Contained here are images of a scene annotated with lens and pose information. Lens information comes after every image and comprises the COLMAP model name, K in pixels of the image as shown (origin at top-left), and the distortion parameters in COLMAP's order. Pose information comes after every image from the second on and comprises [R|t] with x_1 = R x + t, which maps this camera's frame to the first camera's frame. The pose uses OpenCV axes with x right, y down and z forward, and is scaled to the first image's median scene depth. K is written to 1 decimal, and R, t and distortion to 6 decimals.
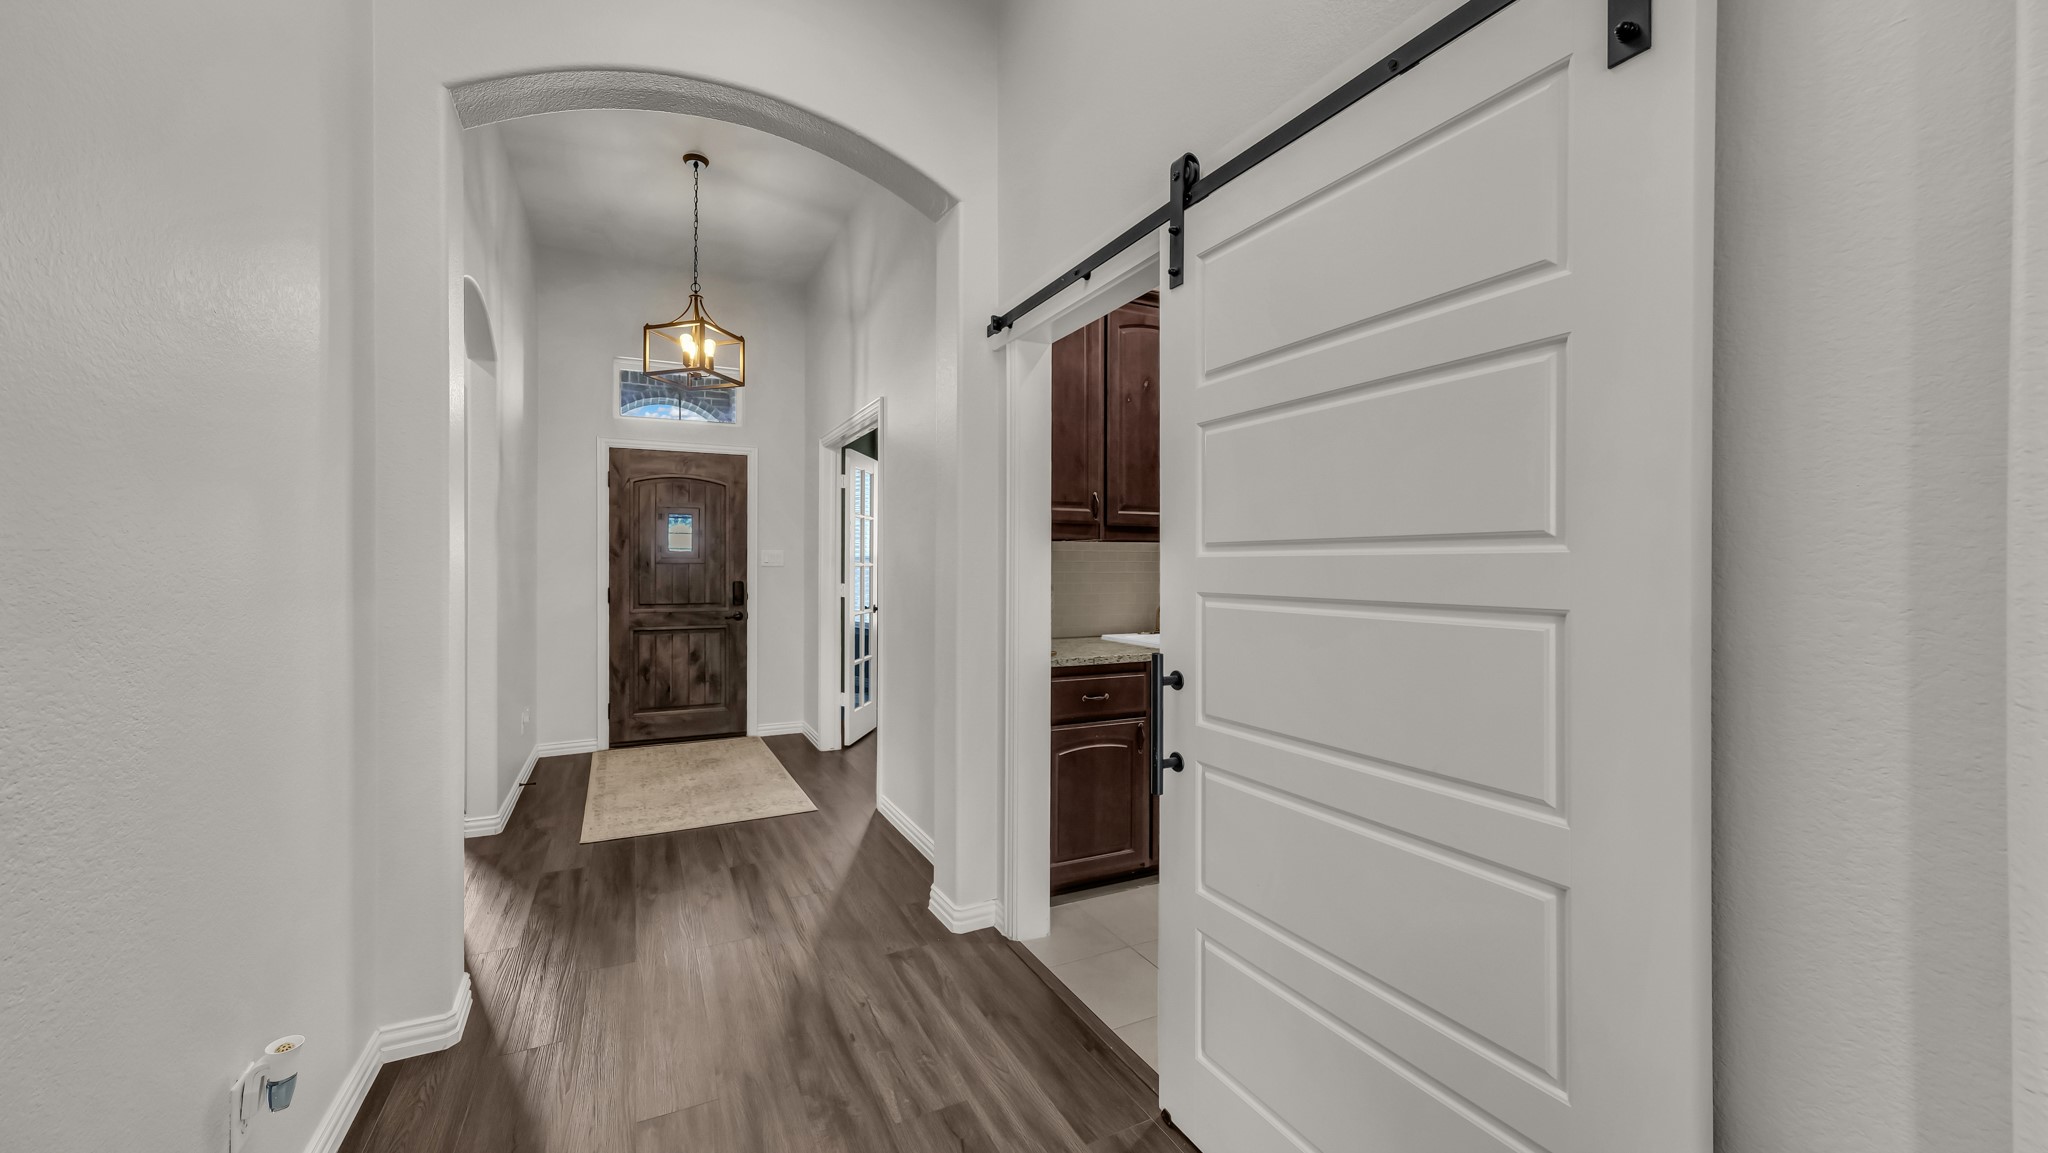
lens RADIAL K [[797.0, 0, 1024.1], [0, 797.0, 567.2], [0, 0, 1]] dist [-0.031067, -0.000168]
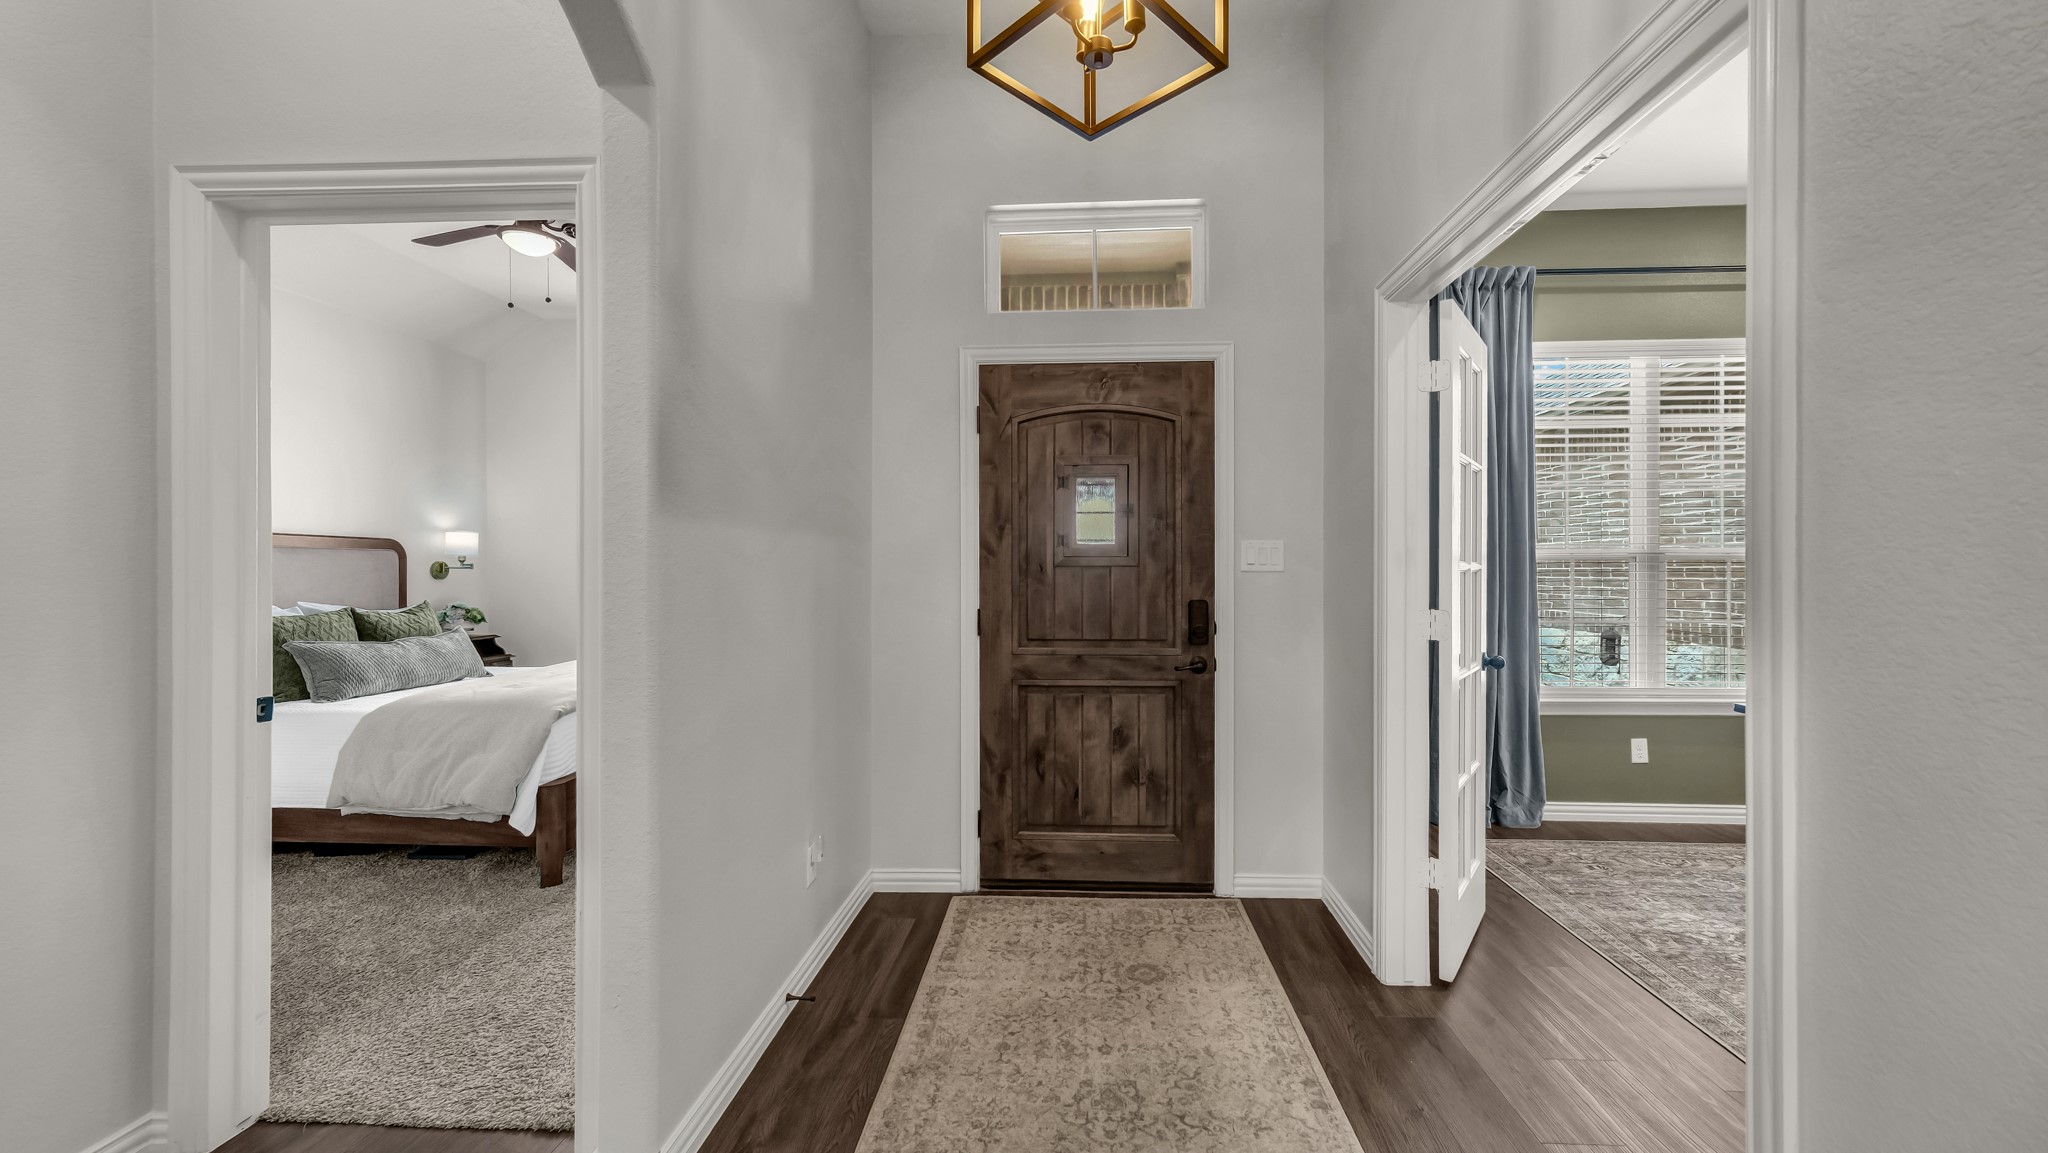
lens RADIAL K [[709.6, 0, 1026.6], [0, 709.6, 579.0], [0, 0, 1]] dist [0.002217, 0.000315]
pose [[0.846218, -0.001780, -0.532834, -0.212277], [0.001415, 0.999998, -0.001093, 0.004345], [0.532835, 0.000171, 0.846219, 0.557853]]
